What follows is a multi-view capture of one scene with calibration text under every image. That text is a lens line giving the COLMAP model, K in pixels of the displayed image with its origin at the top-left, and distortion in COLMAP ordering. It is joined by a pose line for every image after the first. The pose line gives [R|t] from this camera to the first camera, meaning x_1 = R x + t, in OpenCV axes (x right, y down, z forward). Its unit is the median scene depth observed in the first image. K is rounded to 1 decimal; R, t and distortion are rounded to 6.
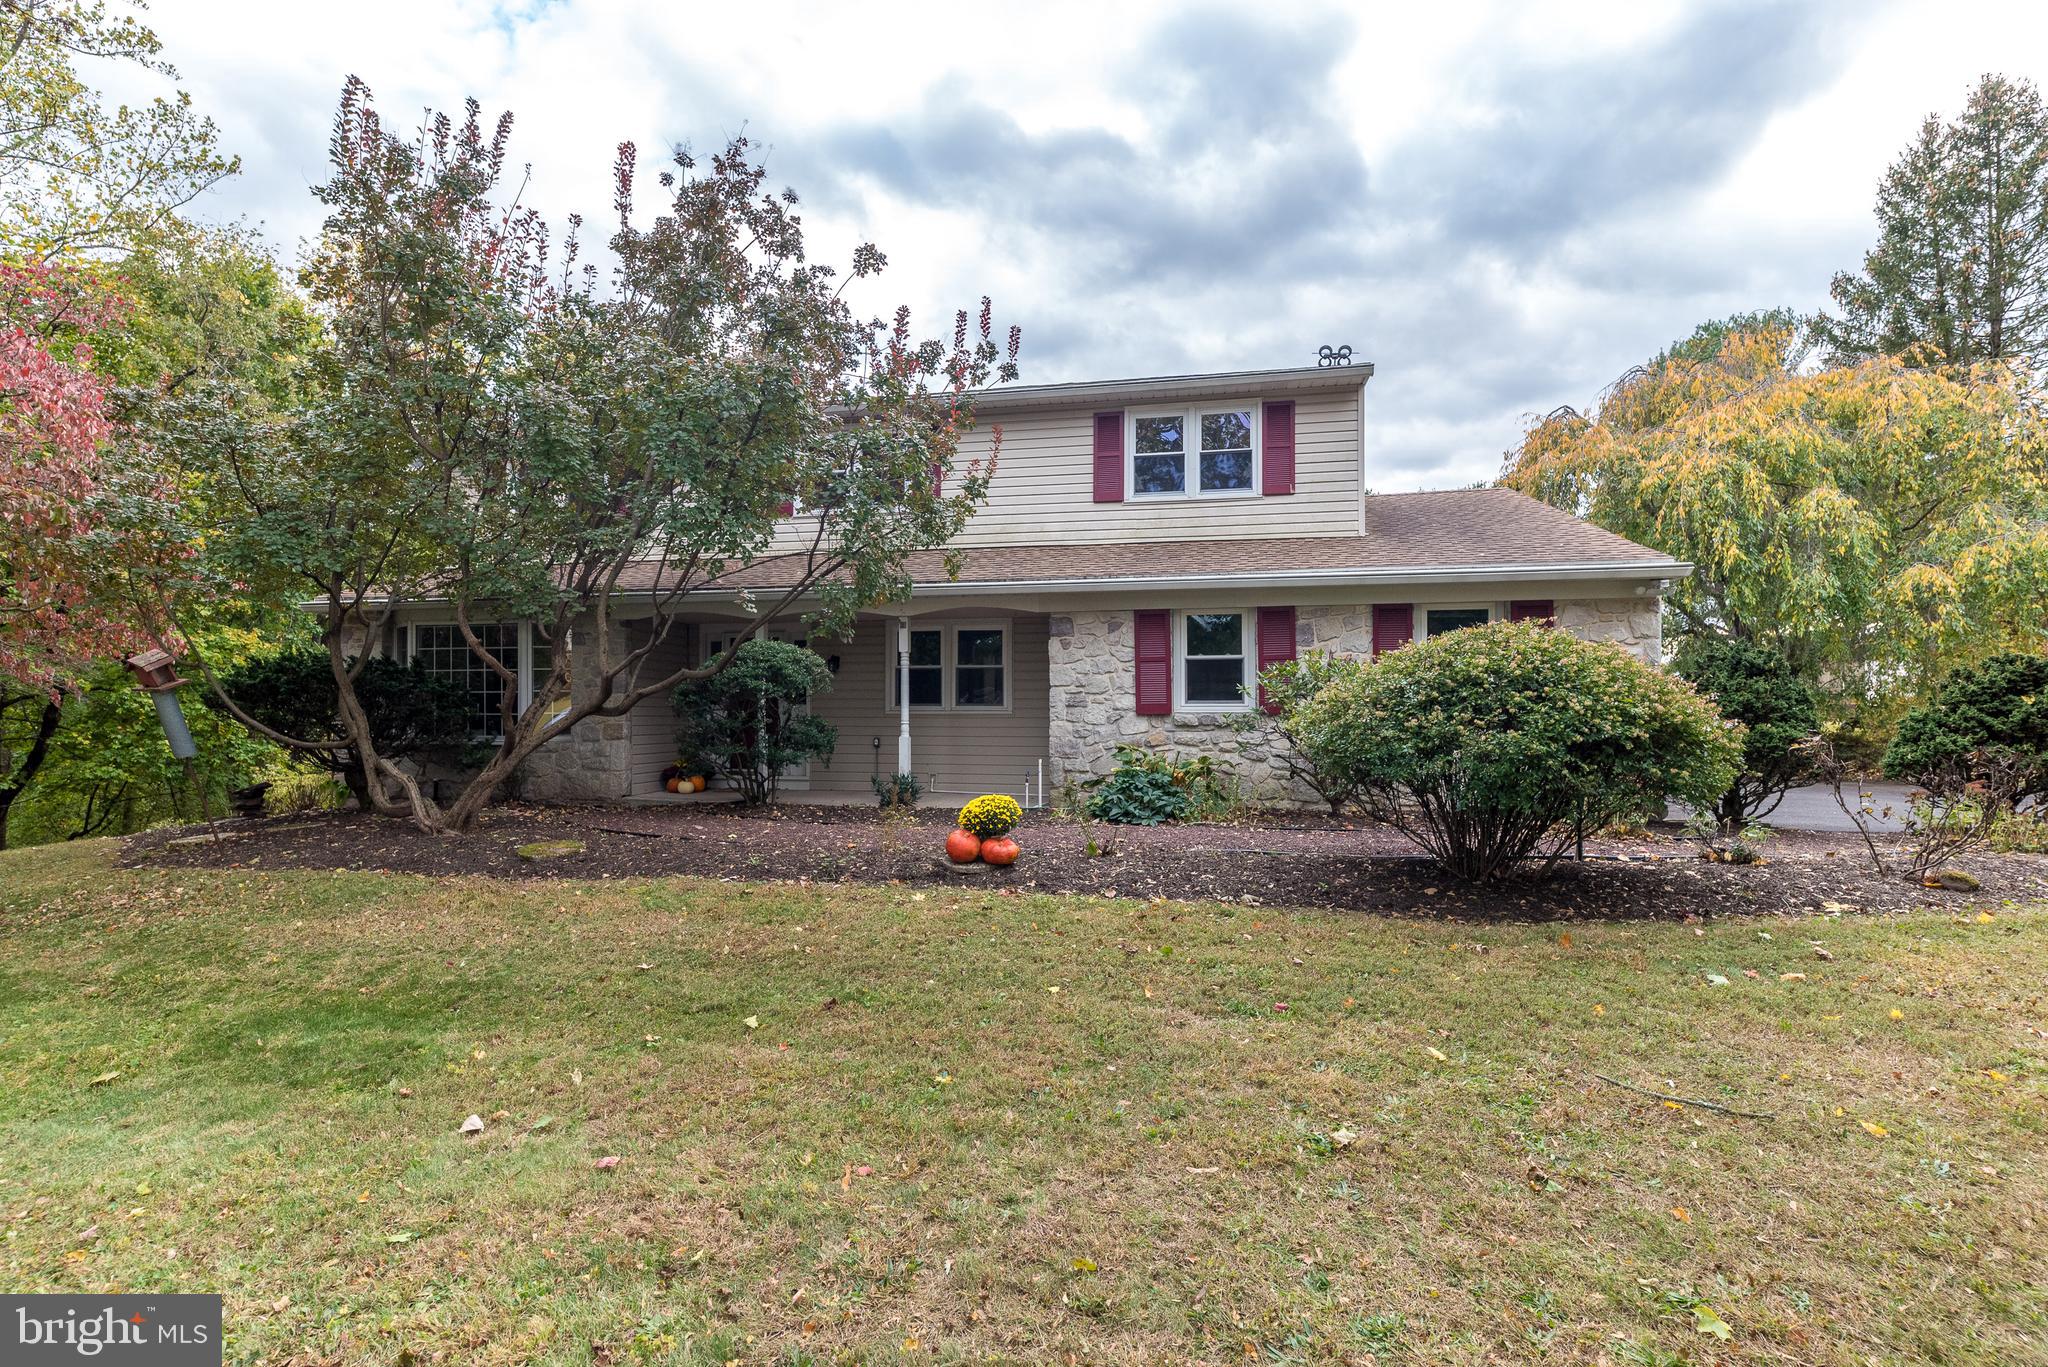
lens RADIAL K [[903.1, 0, 1027.4], [0, 903.1, 683.4], [0, 0, 1]] dist [0.007438, 0.000358]
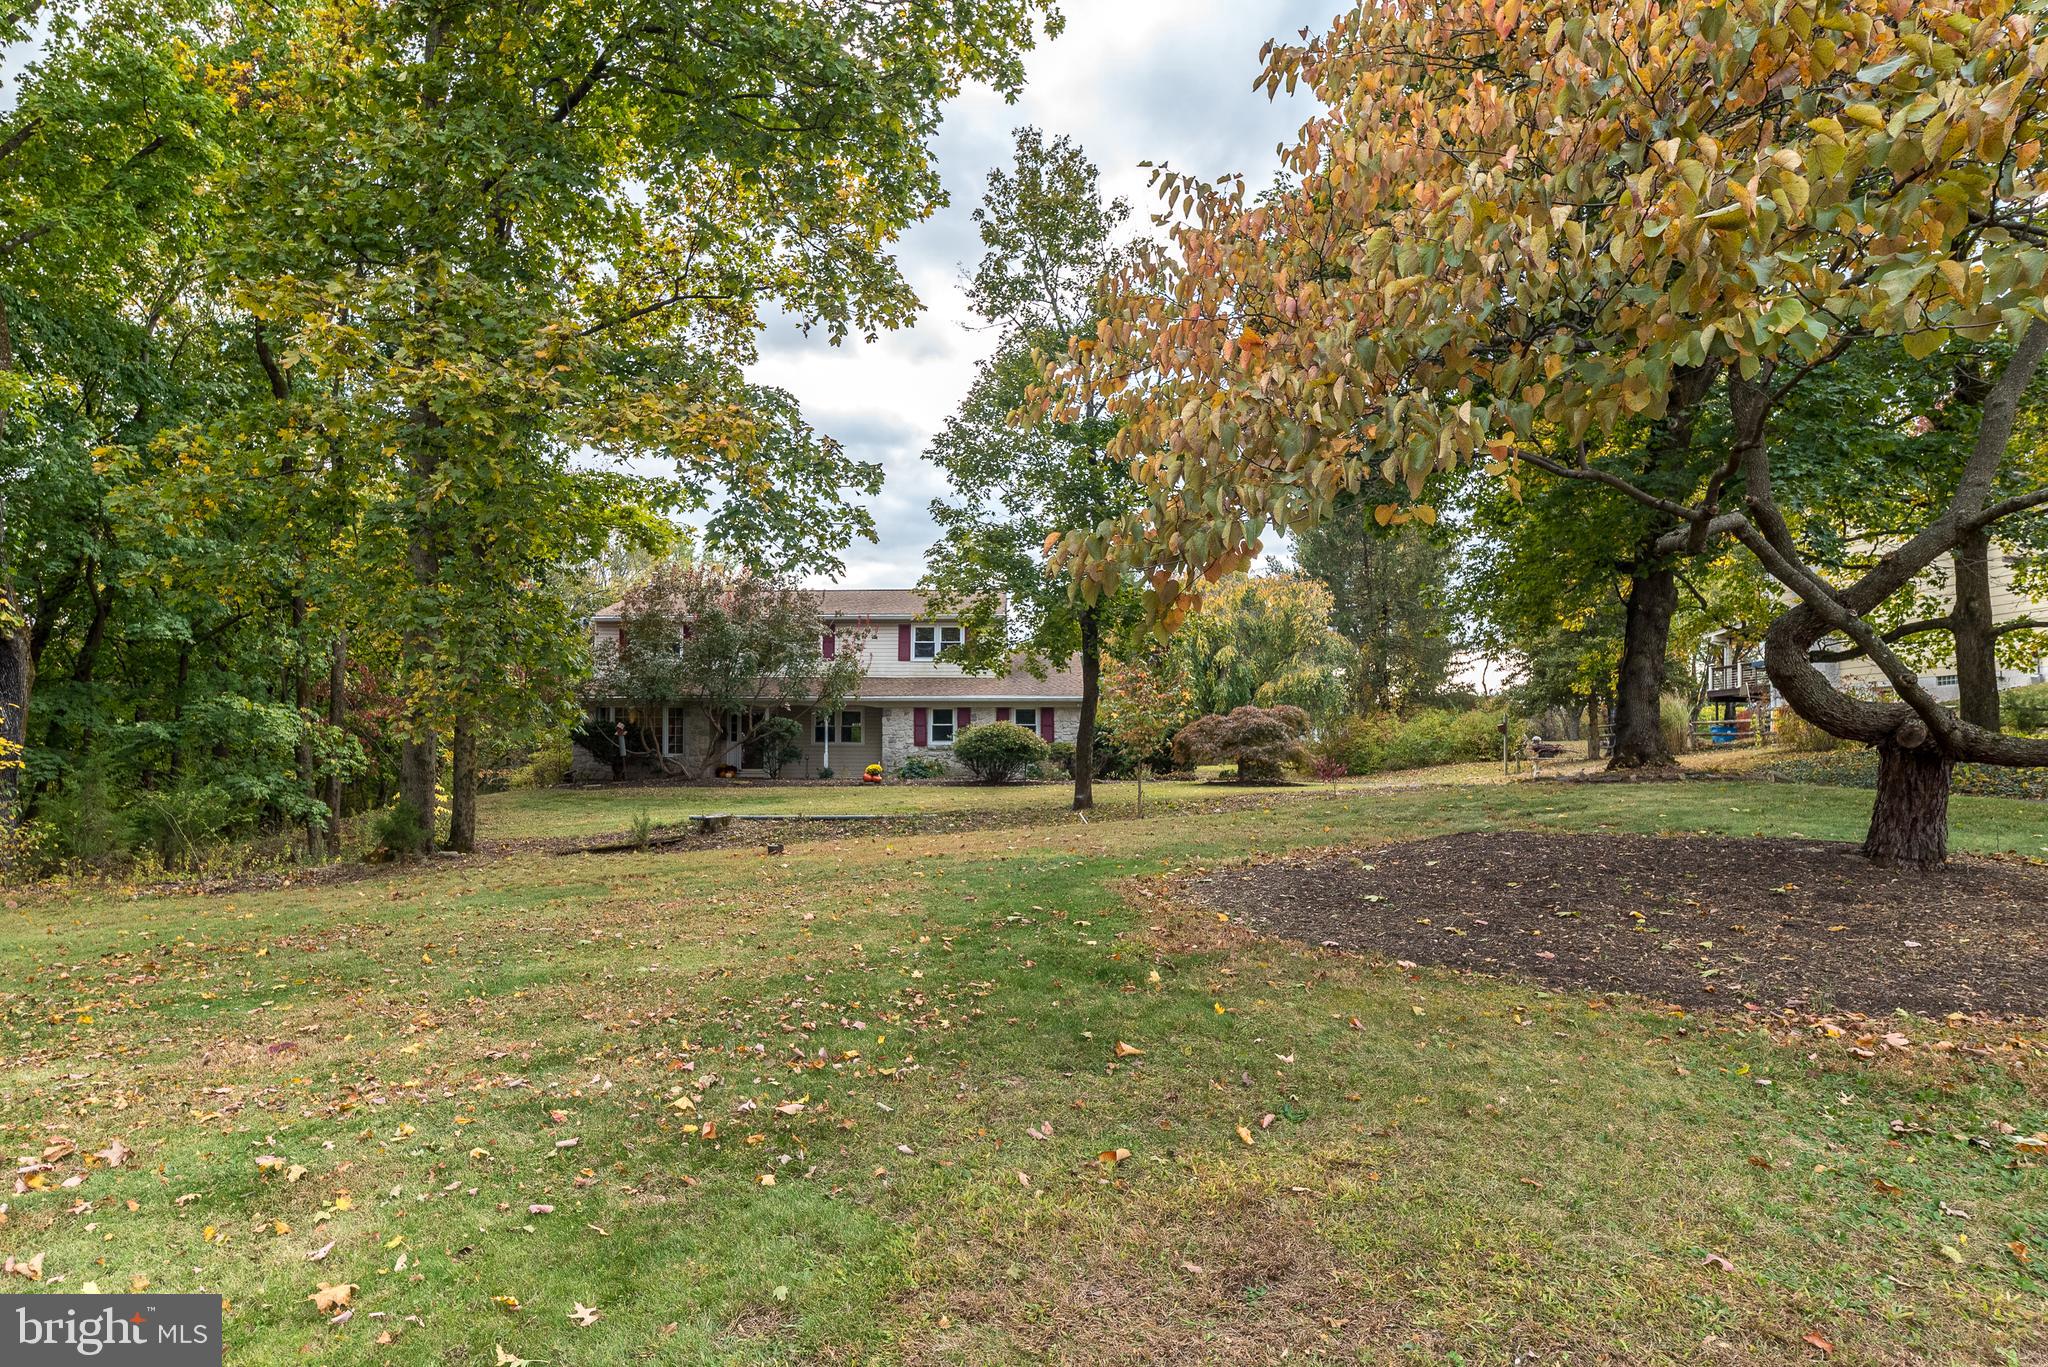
lens RADIAL K [[903.1, 0, 1025.0], [0, 903.1, 689.7], [0, 0, 1]] dist [0.007438, 0.000358]
pose [[0.972324, 0.016700, 0.233041, -0.193865], [-0.006699, 0.999025, -0.043642, -0.016568], [-0.233543, 0.040873, 0.971487, -1.745700]]
